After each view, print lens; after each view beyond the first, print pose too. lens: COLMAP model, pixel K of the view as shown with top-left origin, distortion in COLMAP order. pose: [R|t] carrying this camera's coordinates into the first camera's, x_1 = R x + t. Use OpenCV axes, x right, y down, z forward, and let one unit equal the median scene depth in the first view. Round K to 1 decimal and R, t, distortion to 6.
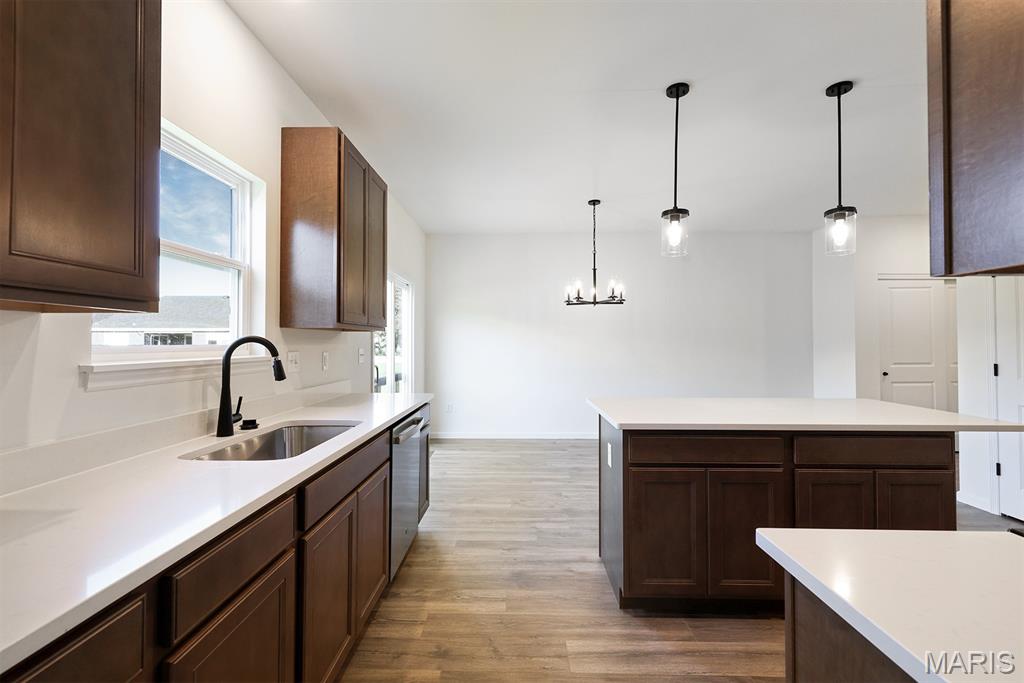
lens RADIAL K [[442.7, 0, 514.5], [0, 442.7, 332.9], [0, 0, 1]] dist [0.006560, -0.000808]
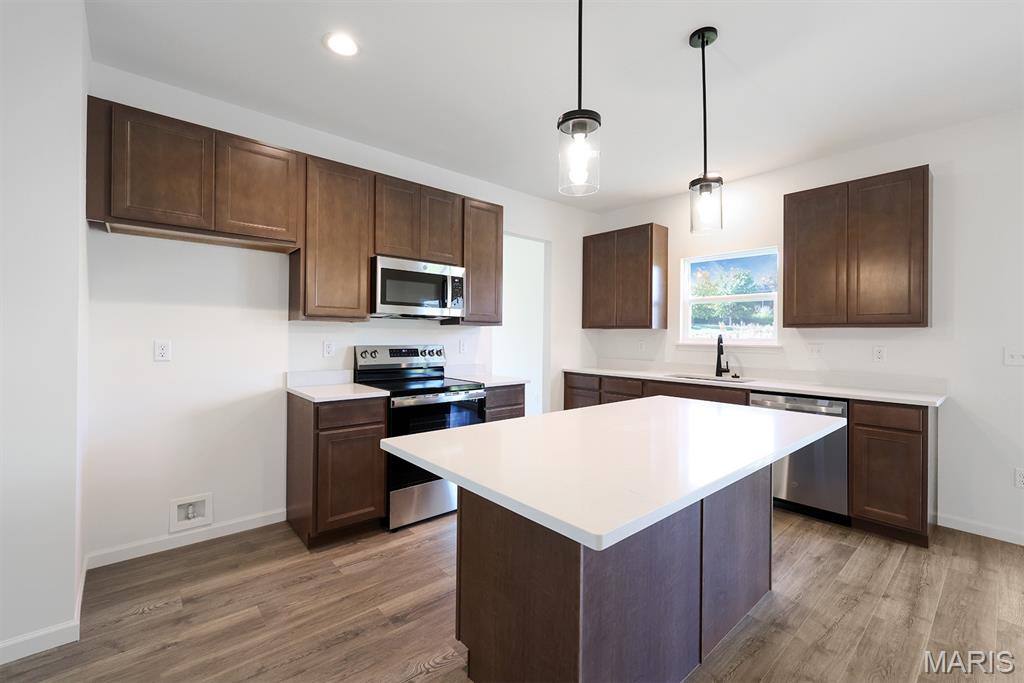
lens RADIAL K [[442.7, 0, 508.9], [0, 442.7, 336.2], [0, 0, 1]] dist [0.006560, -0.000808]
pose [[-0.756642, -0.014764, -0.653662, 1.321079], [-0.004784, 0.999843, -0.017044, 0.047004], [0.653811, -0.009769, -0.756595, 1.547799]]
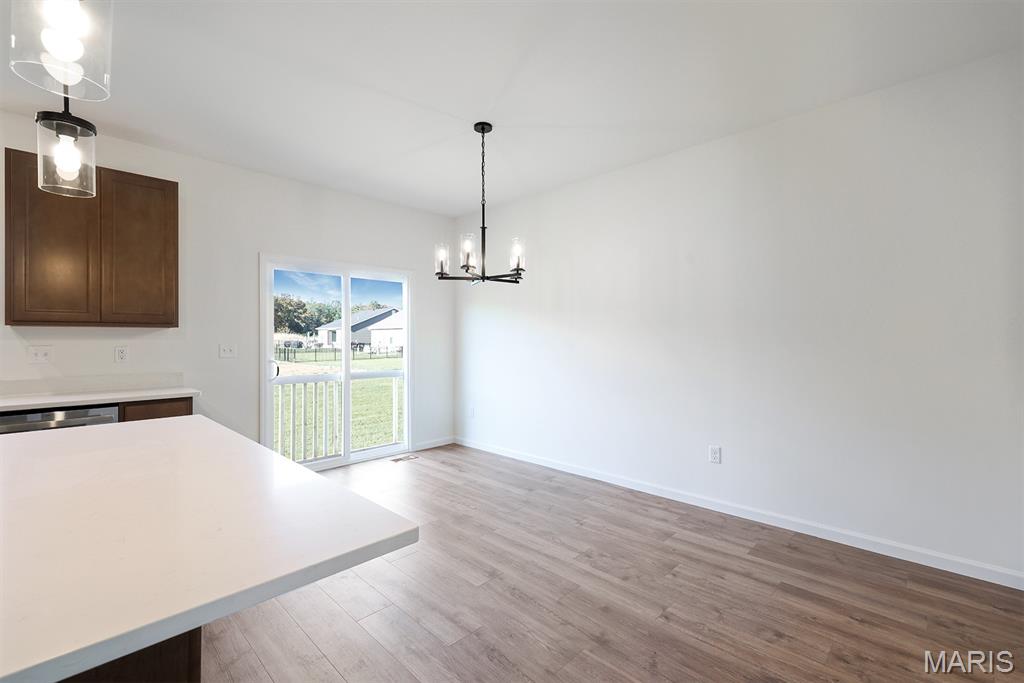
lens RADIAL K [[442.7, 0, 514.3], [0, 442.7, 340.8], [0, 0, 1]] dist [0.006560, -0.000808]
pose [[0.716396, -0.004708, -0.697678, 1.351889], [0.018251, 0.999761, 0.011994, 0.037858], [0.697455, -0.021326, 0.716311, 1.103269]]
